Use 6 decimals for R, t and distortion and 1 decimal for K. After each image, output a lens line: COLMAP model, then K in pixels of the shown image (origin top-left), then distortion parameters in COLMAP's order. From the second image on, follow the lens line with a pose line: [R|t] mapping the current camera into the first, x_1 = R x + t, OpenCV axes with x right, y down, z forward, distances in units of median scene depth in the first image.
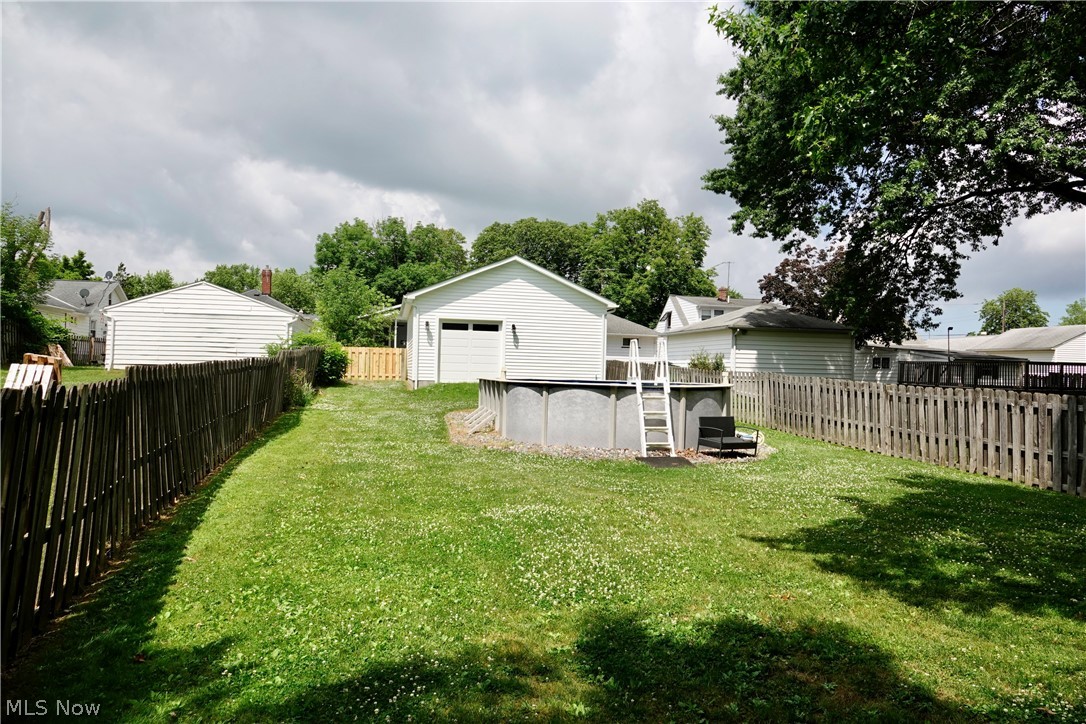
lens RADIAL K [[758.5, 0, 543.2], [0, 758.5, 361.1], [0, 0, 1]] dist [0.000479, 0.000558]
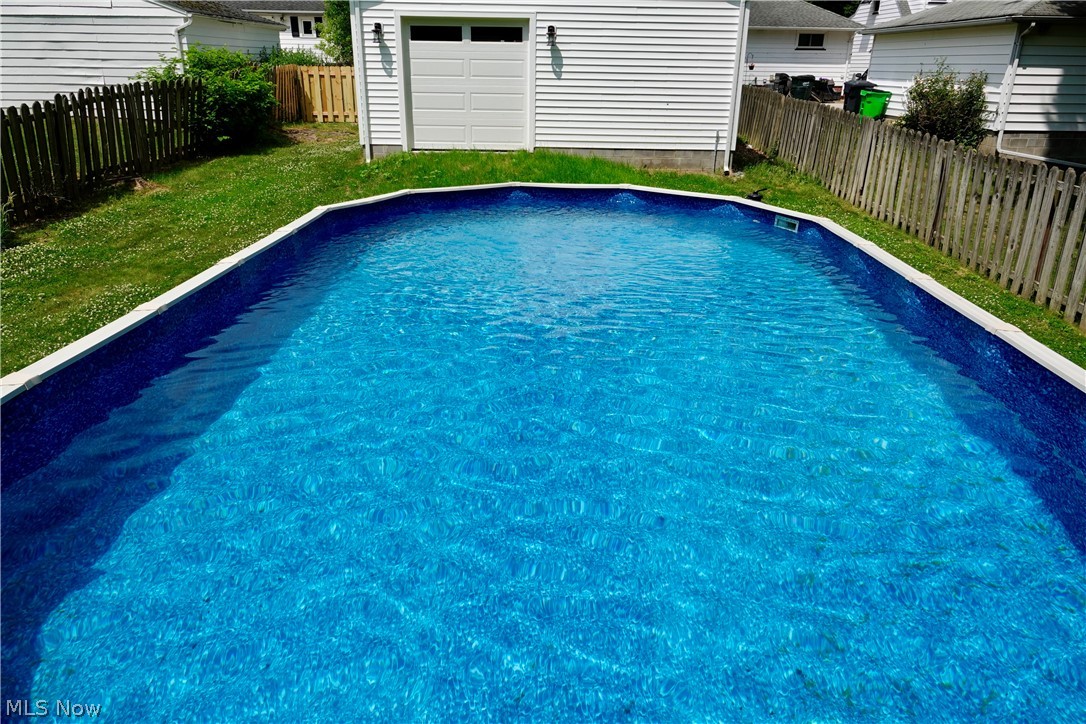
lens RADIAL K [[758.5, 0, 543.8], [0, 758.5, 361.7], [0, 0, 1]] dist [0.000479, 0.000558]
pose [[0.978834, 0.066167, -0.193666, 0.060987], [0.011592, 0.926851, 0.375249, -0.029353], [0.204329, -0.369552, 0.906466, 0.445376]]
